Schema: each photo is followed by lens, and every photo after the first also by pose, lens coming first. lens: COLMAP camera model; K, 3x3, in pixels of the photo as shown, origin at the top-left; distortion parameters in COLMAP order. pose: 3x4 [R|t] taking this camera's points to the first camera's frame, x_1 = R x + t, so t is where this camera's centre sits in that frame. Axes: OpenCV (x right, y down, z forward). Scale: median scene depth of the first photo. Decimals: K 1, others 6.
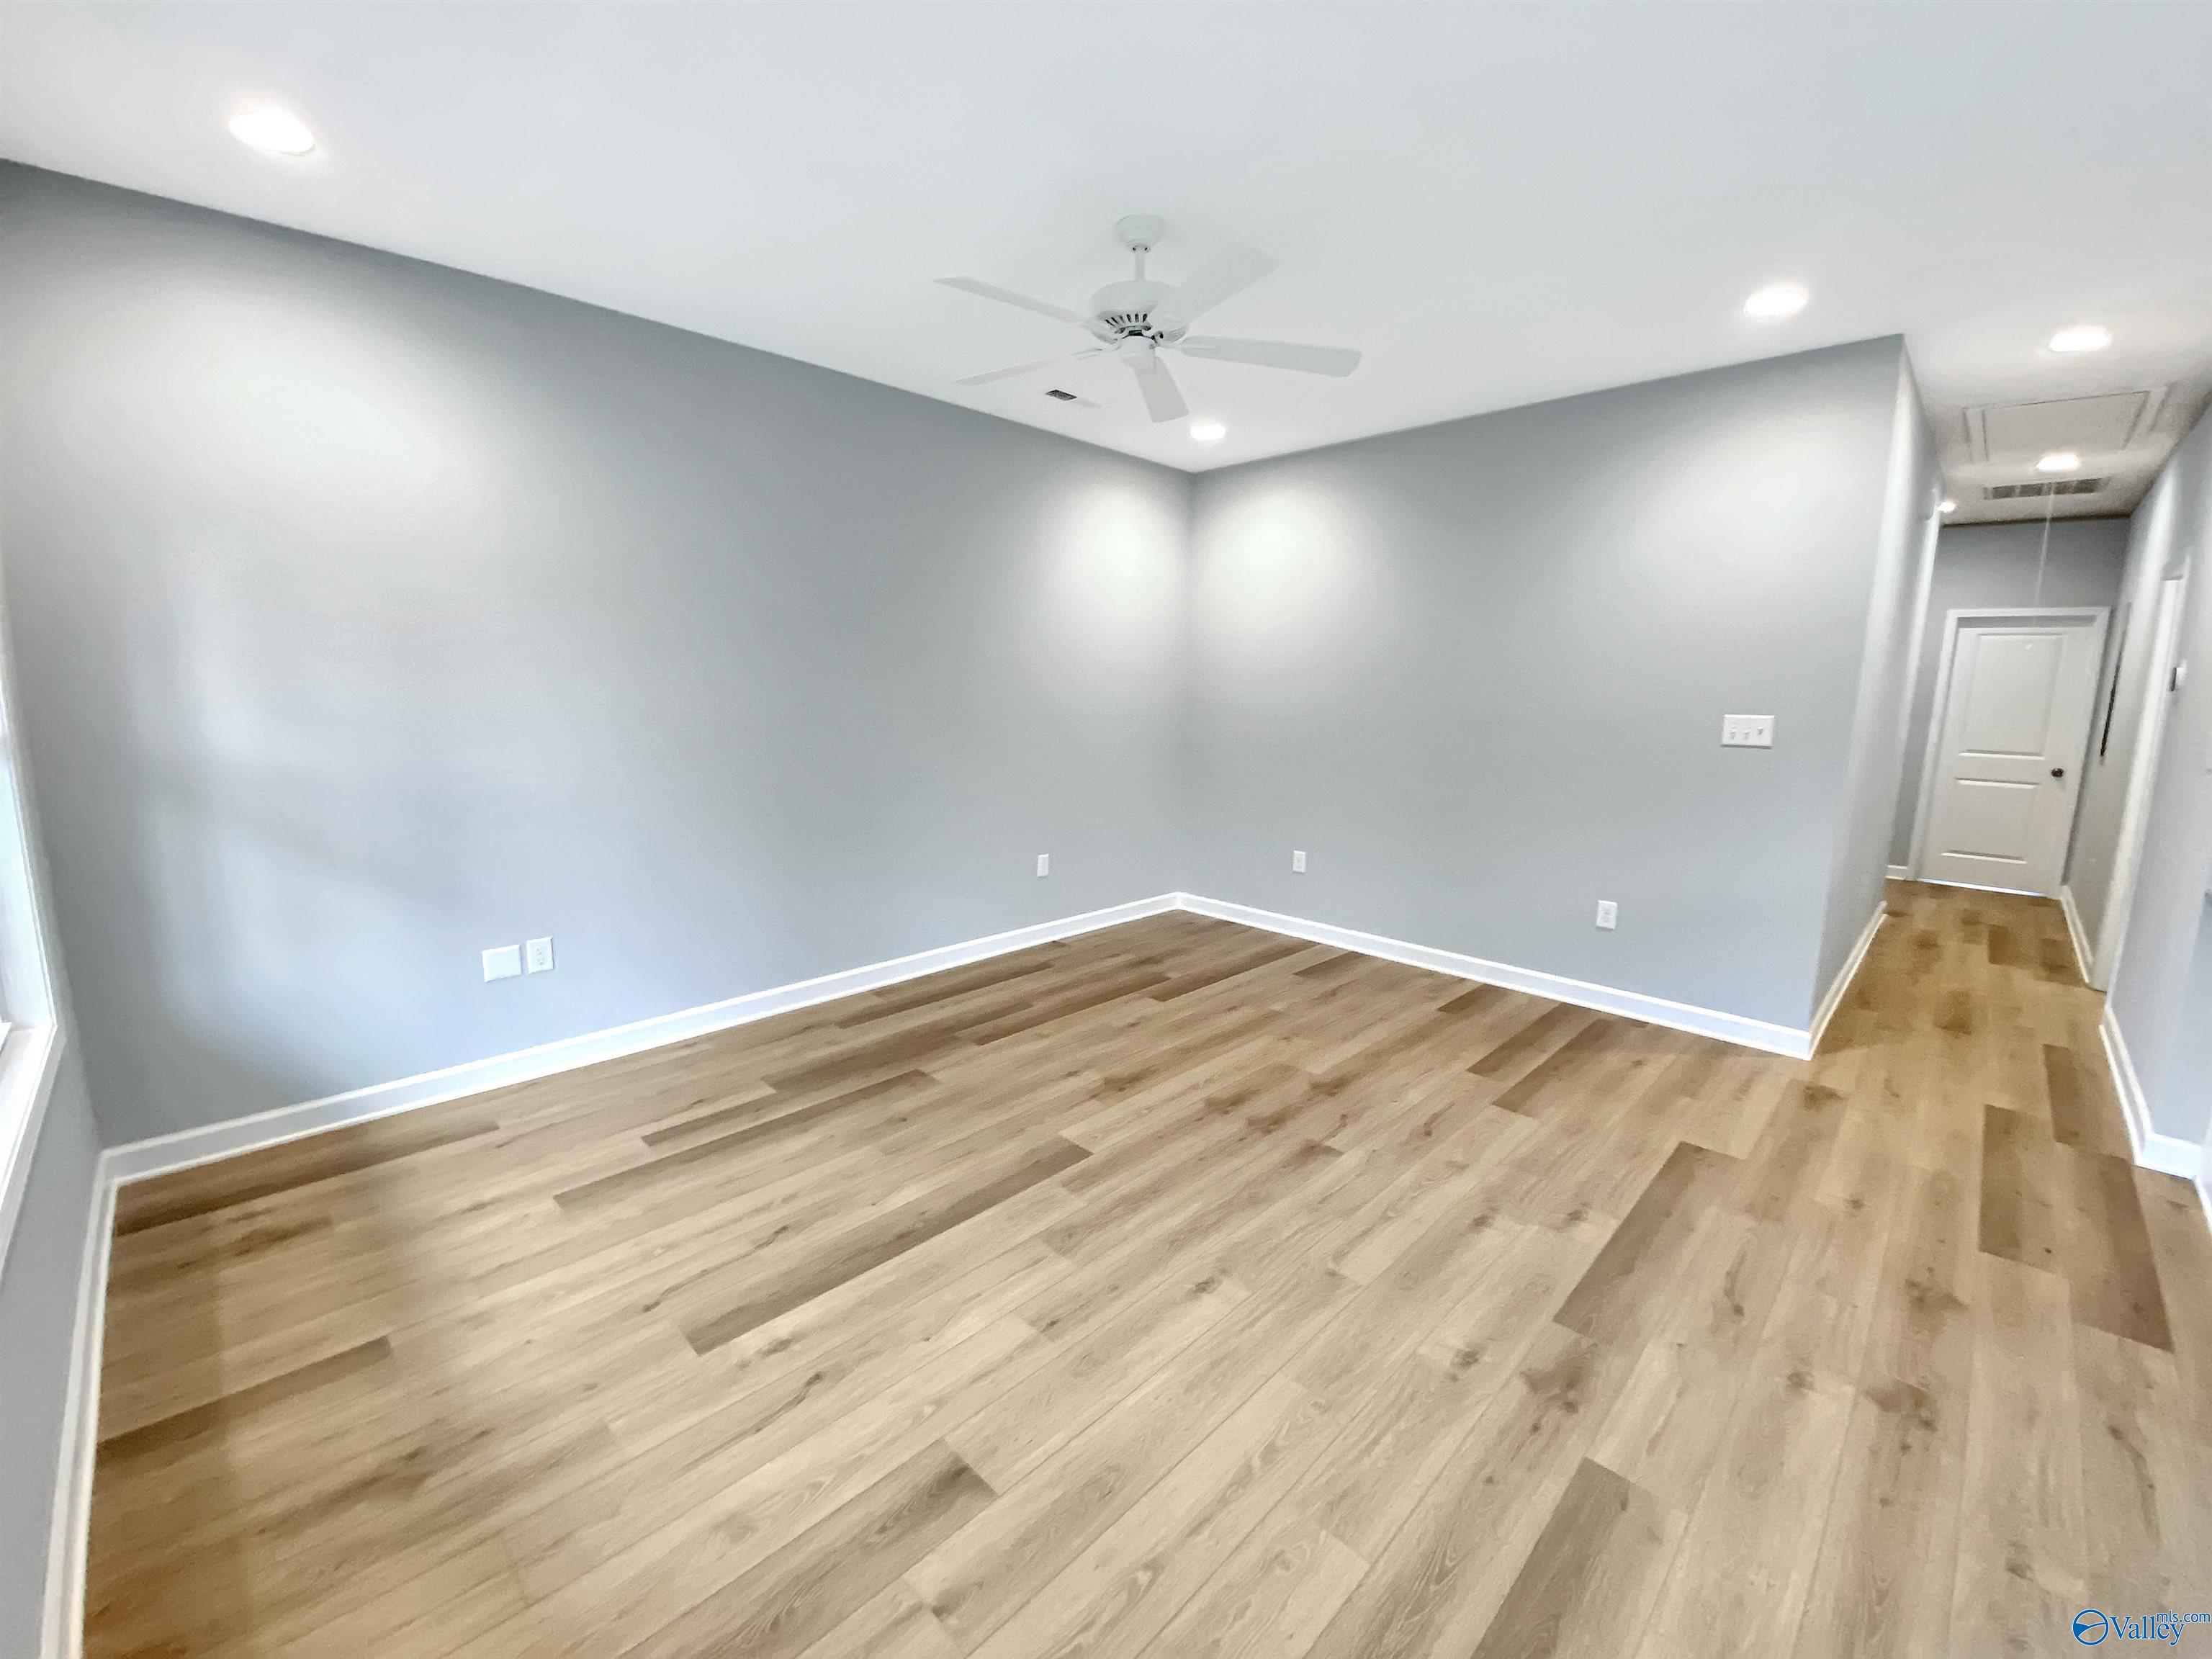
lens RADIAL K [[896.4, 0, 1105.8], [0, 896.4, 826.4], [0, 0, 1]] dist [0.029534, -0.027059]
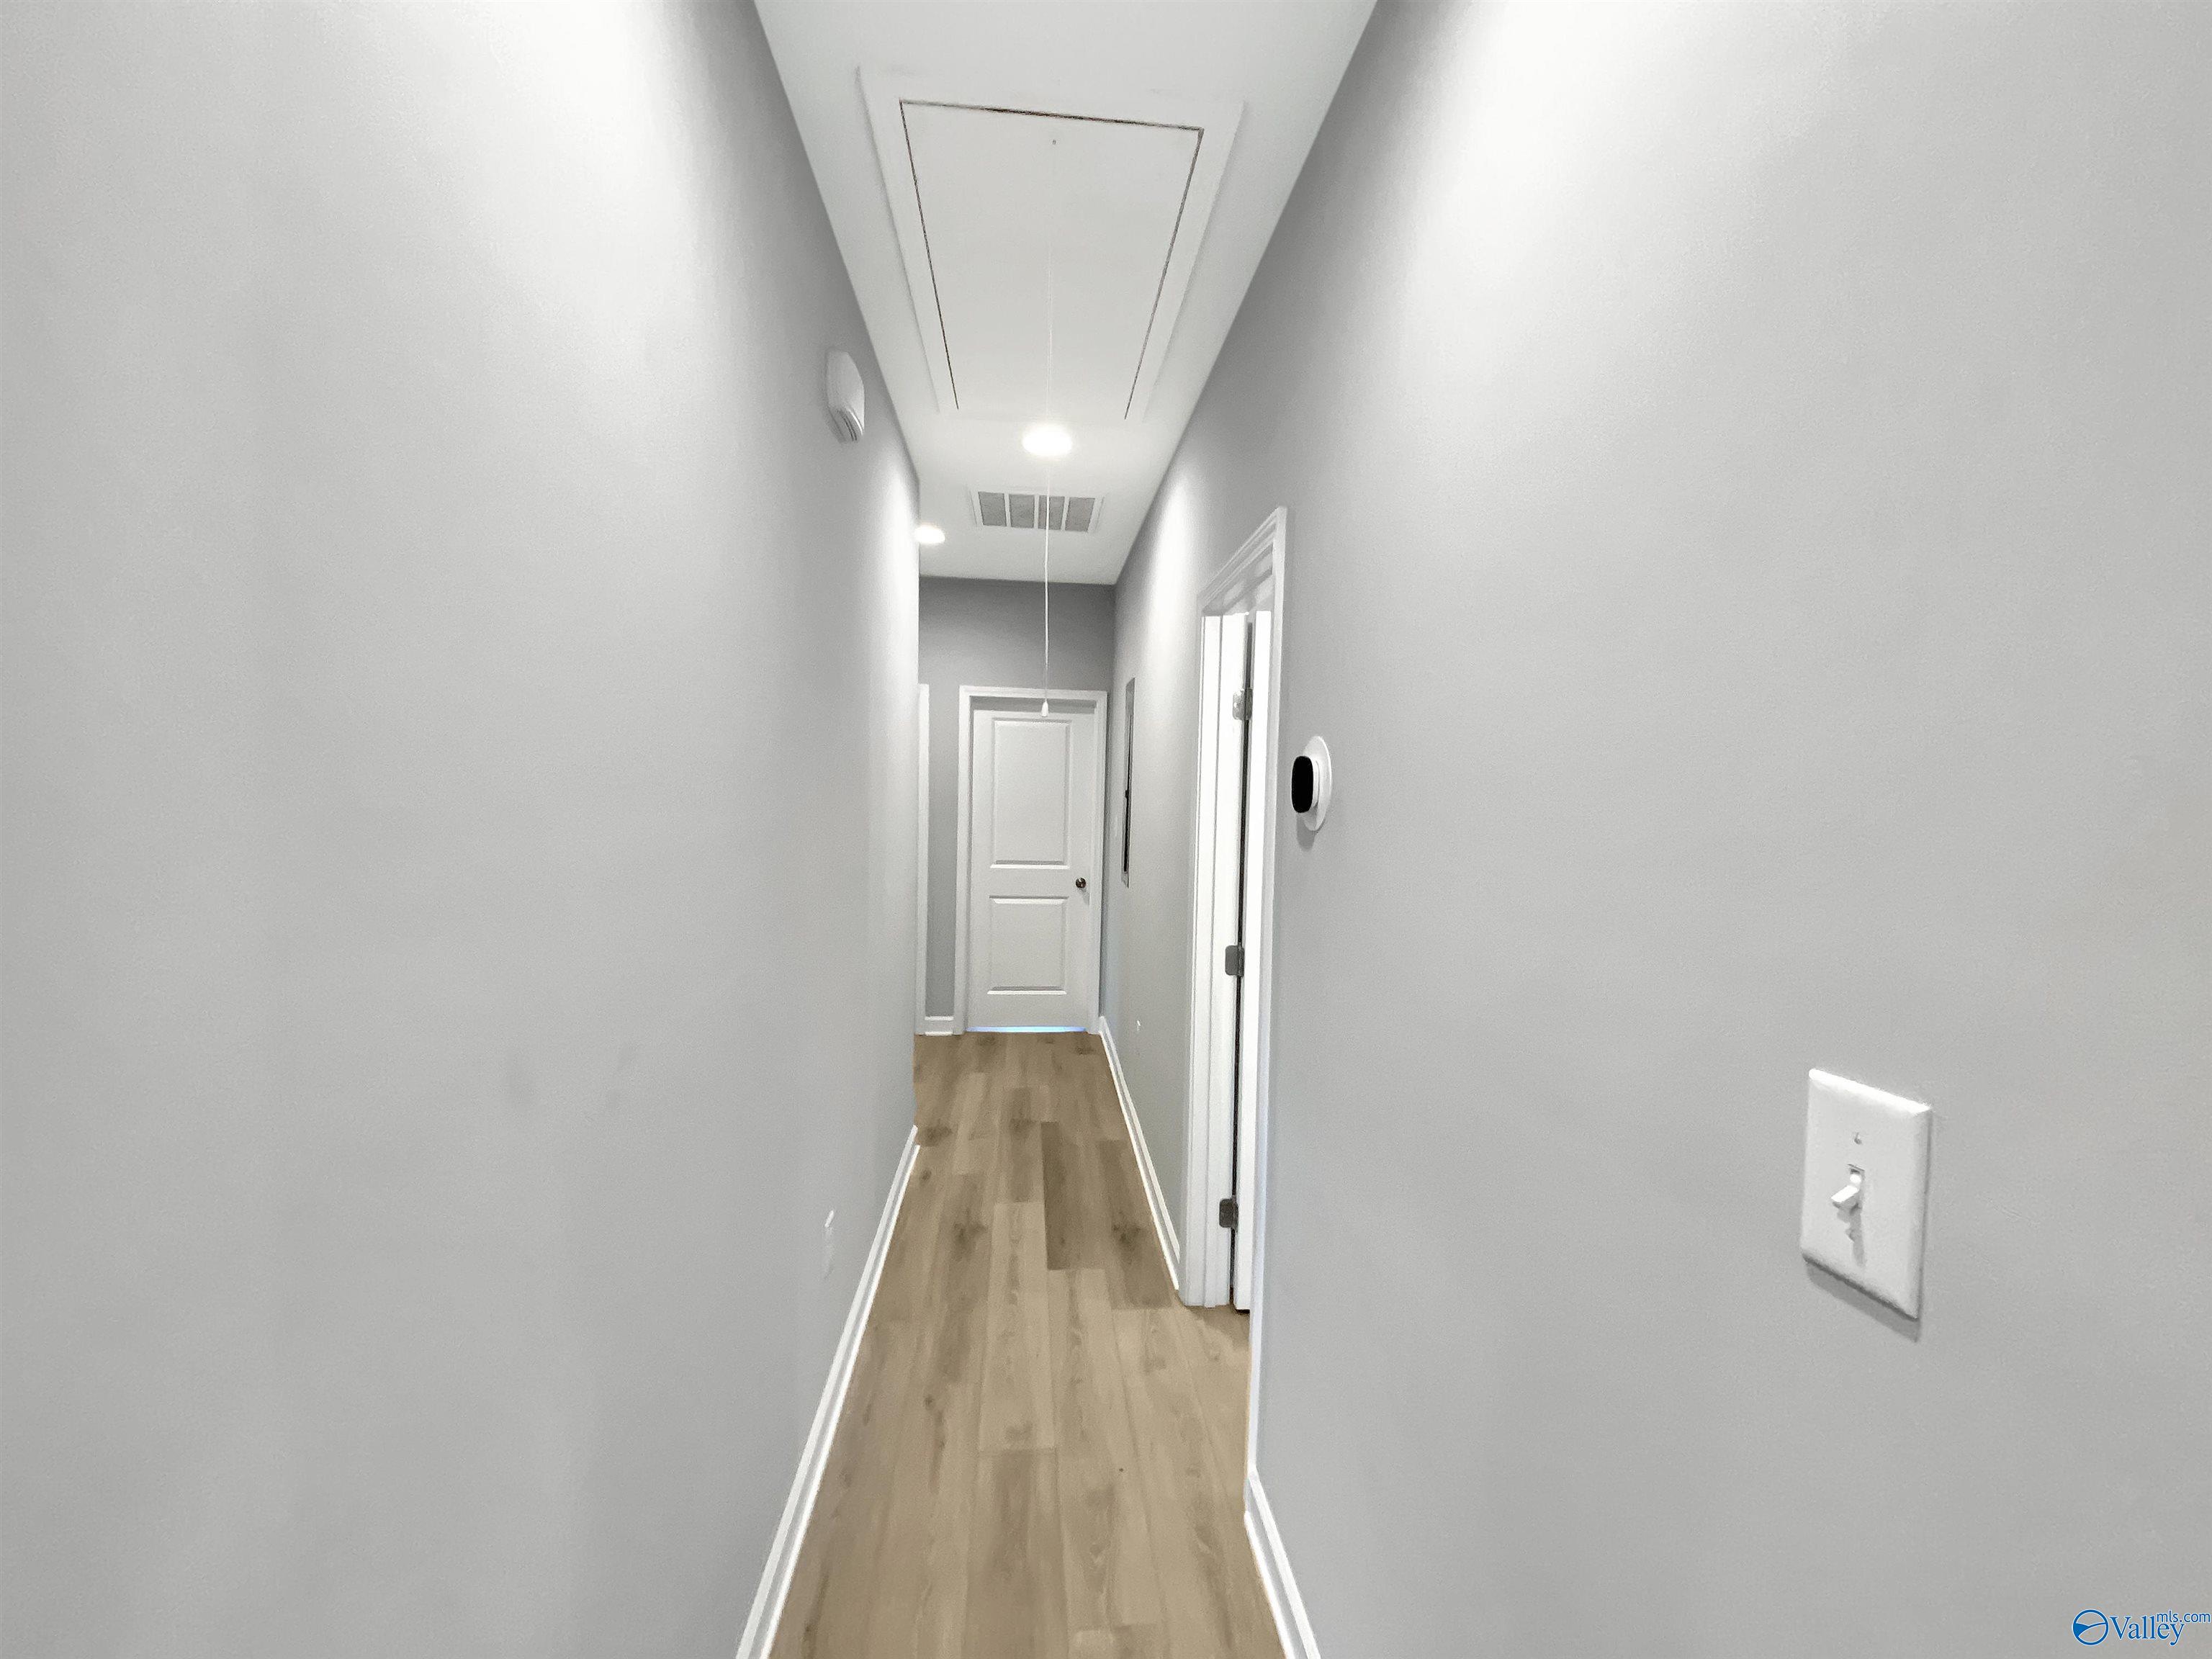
lens RADIAL K [[884.1, 0, 1106.0], [0, 884.1, 829.5], [0, 0, 1]] dist [0.031600, -0.024581]
pose [[0.647929, -0.039237, 0.760689, 0.888949], [0.108289, 0.993273, -0.041004, -0.149098], [-0.753963, 0.108942, 0.647820, 0.871203]]
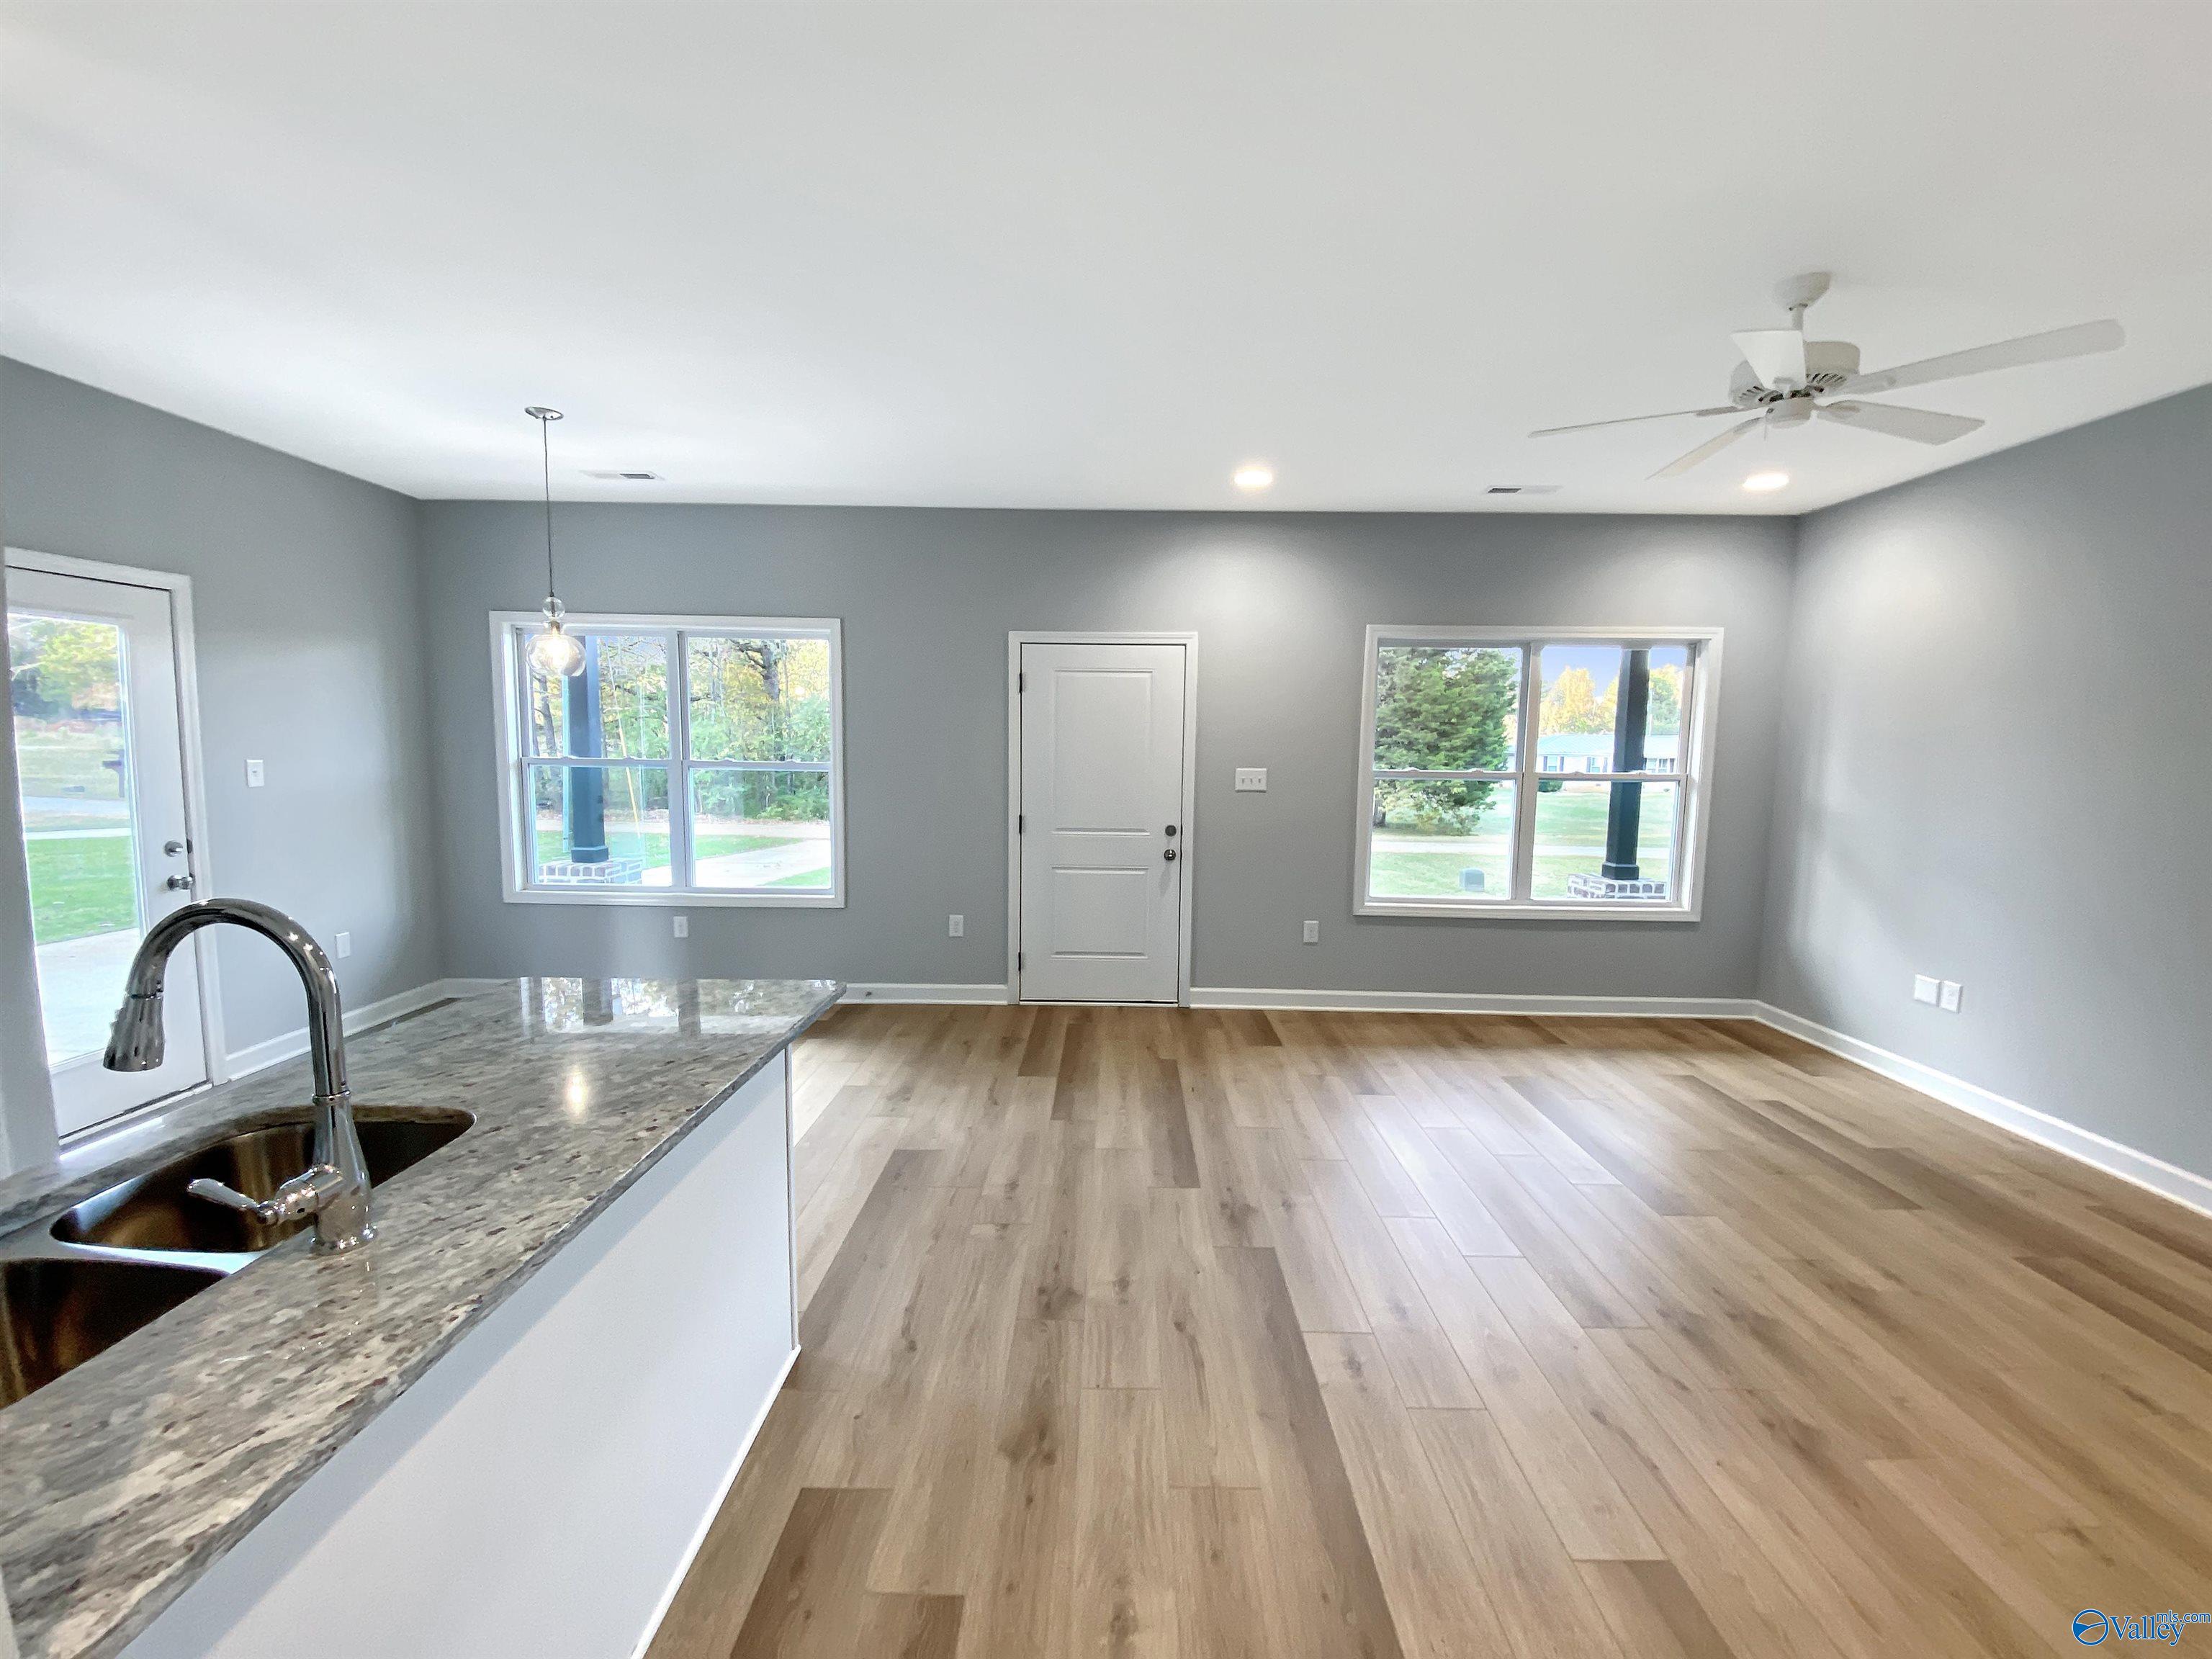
lens RADIAL K [[891.1, 0, 1107.5], [0, 891.1, 829.3], [0, 0, 1]] dist [0.030839, -0.026053]
pose [[-0.720098, 0.038989, -0.692776, 0.976296], [-0.136819, 0.970840, 0.196853, -0.150841], [0.680249, 0.236539, -0.693766, 1.019838]]
